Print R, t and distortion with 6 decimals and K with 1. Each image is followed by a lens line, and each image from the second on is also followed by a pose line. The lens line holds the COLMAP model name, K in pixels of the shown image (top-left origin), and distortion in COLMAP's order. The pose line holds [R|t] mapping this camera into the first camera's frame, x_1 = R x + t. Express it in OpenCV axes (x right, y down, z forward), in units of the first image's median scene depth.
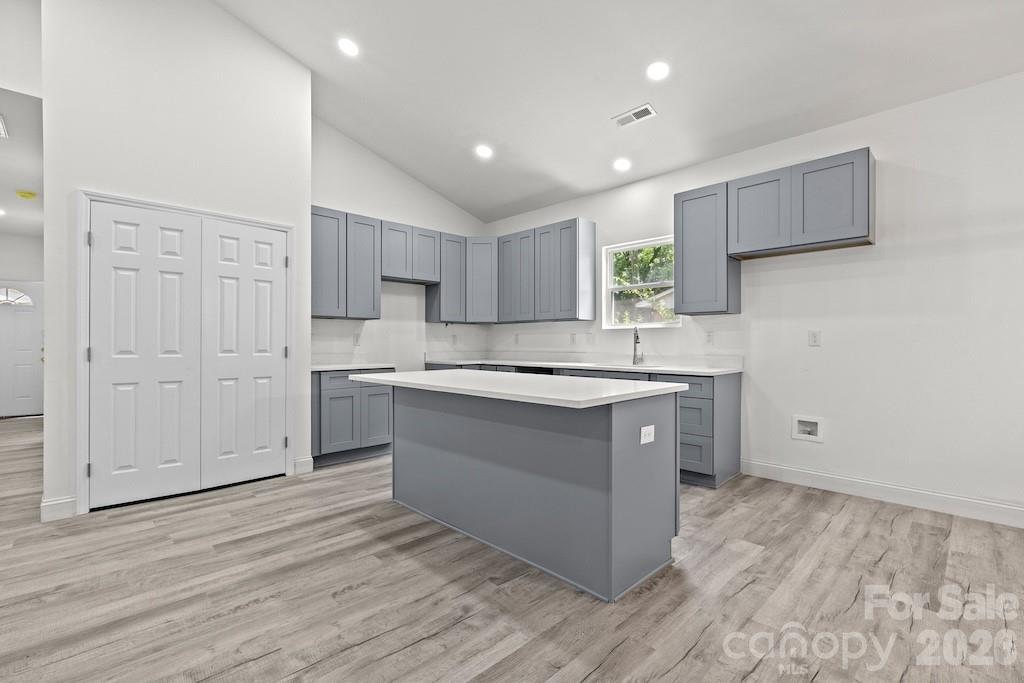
lens RADIAL K [[456.6, 0, 511.1], [0, 456.6, 340.3], [0, 0, 1]] dist [-0.005265, 0.001032]
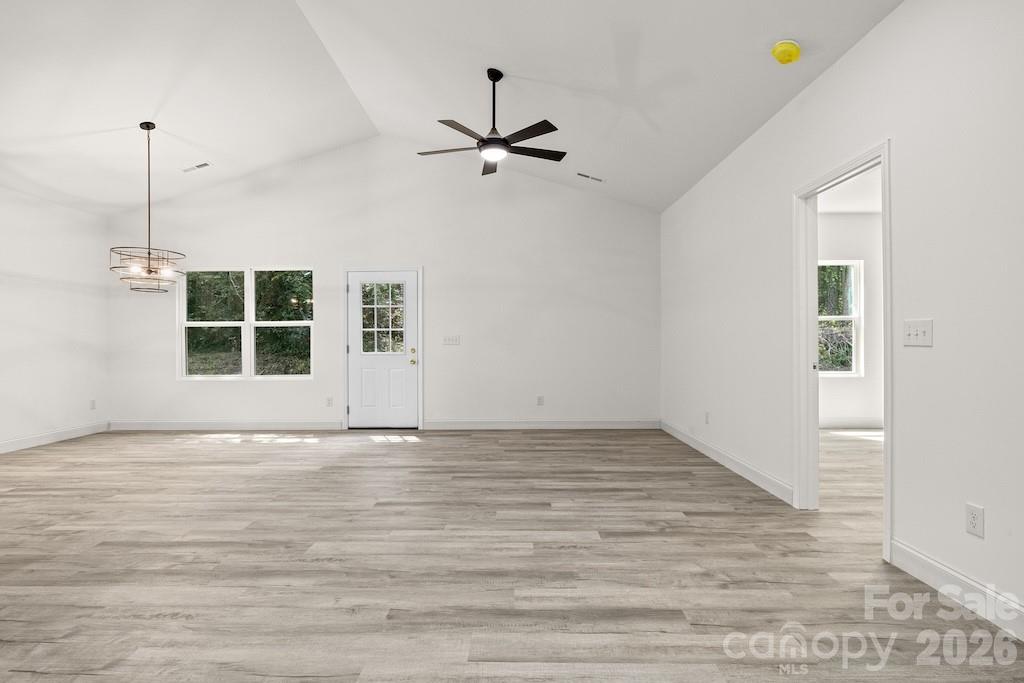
lens RADIAL K [[517.0, 0, 509.7], [0, 517.0, 341.7], [0, 0, 1]] dist [-0.005972, 0.001085]
pose [[-0.708294, 0.003601, 0.705908, -0.850823], [0.000153, 0.999988, -0.004948, 0.002681], [-0.705917, -0.003396, -0.708286, 0.439757]]
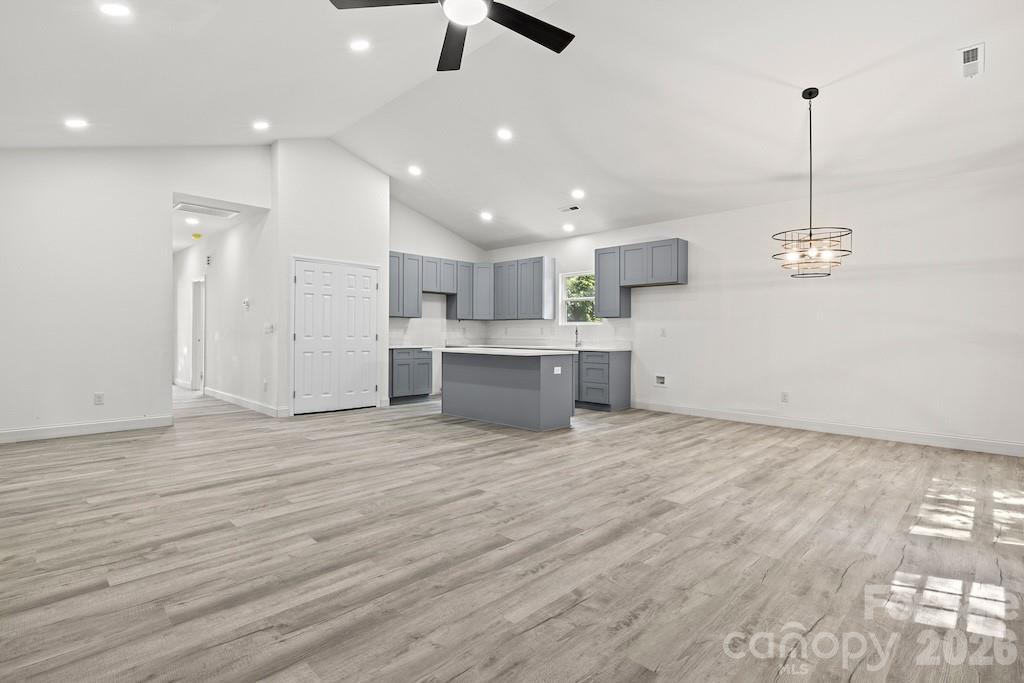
lens RADIAL K [[492.7, 0, 507.9], [0, 492.7, 343.3], [0, 0, 1]] dist [-0.008119, 0.001931]
pose [[0.999877, 0.007234, 0.013936, -0.005289], [-0.007599, 0.999624, 0.026331, -0.005816], [-0.013740, -0.026434, 0.999556, -0.928535]]
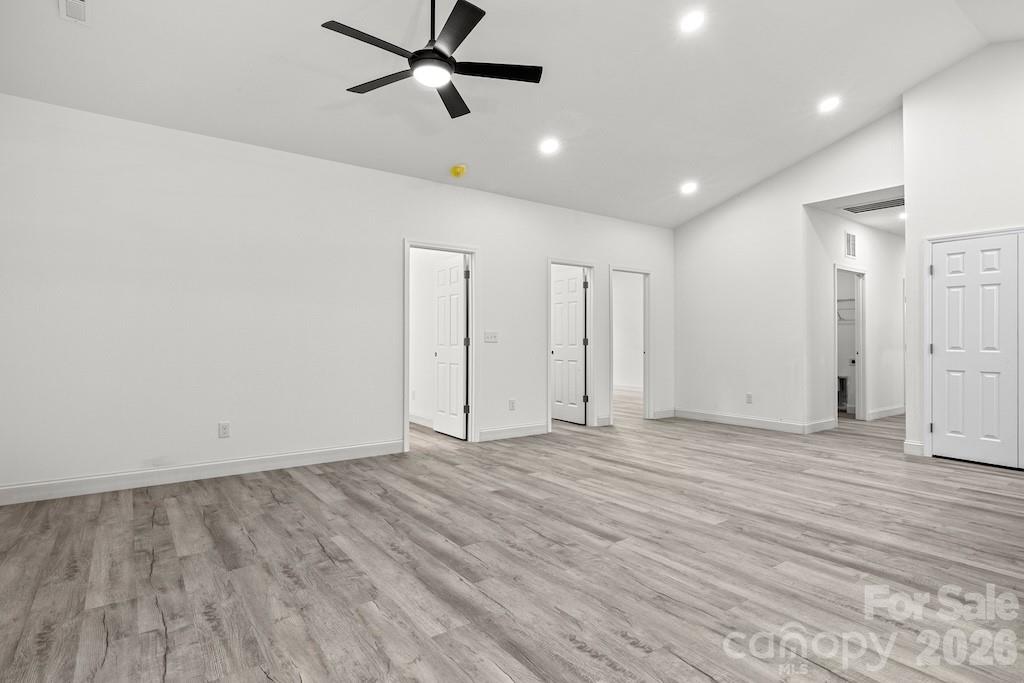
lens RADIAL K [[528.2, 0, 511.6], [0, 528.2, 339.2], [0, 0, 1]] dist [-0.002547, 0.000301]
pose [[-0.130615, -0.002422, -0.991430, 0.724835], [0.001279, 0.999996, -0.002611, 0.001755], [0.991432, -0.001609, -0.130611, -0.094399]]
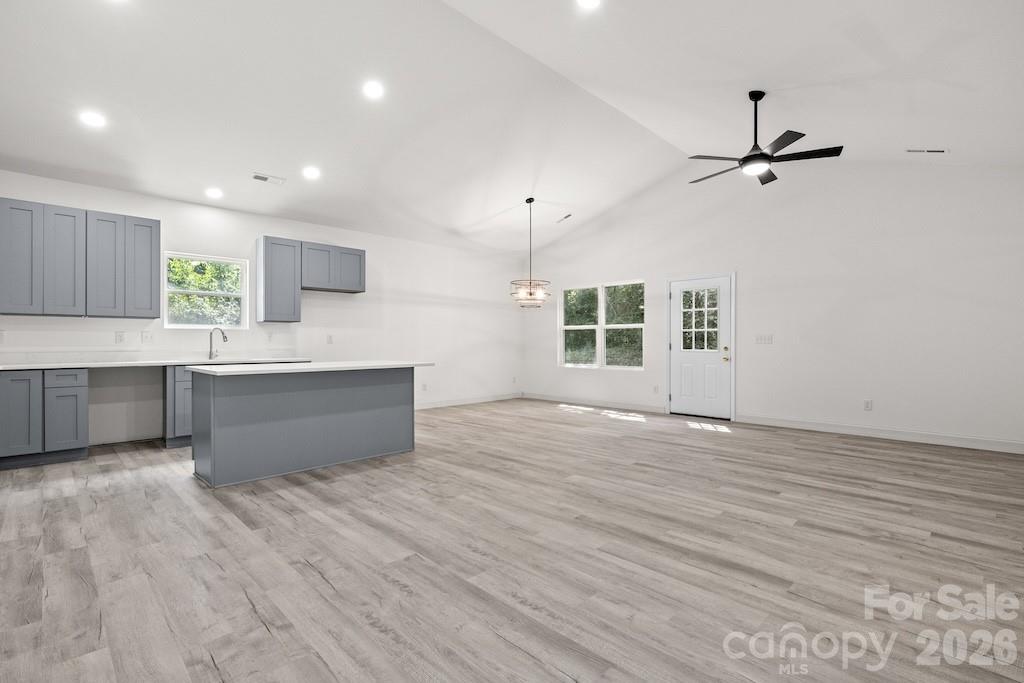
lens RADIAL K [[479.8, 0, 506.6], [0, 479.8, 342.1], [0, 0, 1]] dist [-0.004401, 0.001036]
pose [[-0.006494, -0.002431, 0.999976, -1.159071], [-0.006413, 0.999977, 0.002390, 0.000464], [-0.999958, -0.006397, -0.006509, 0.266842]]
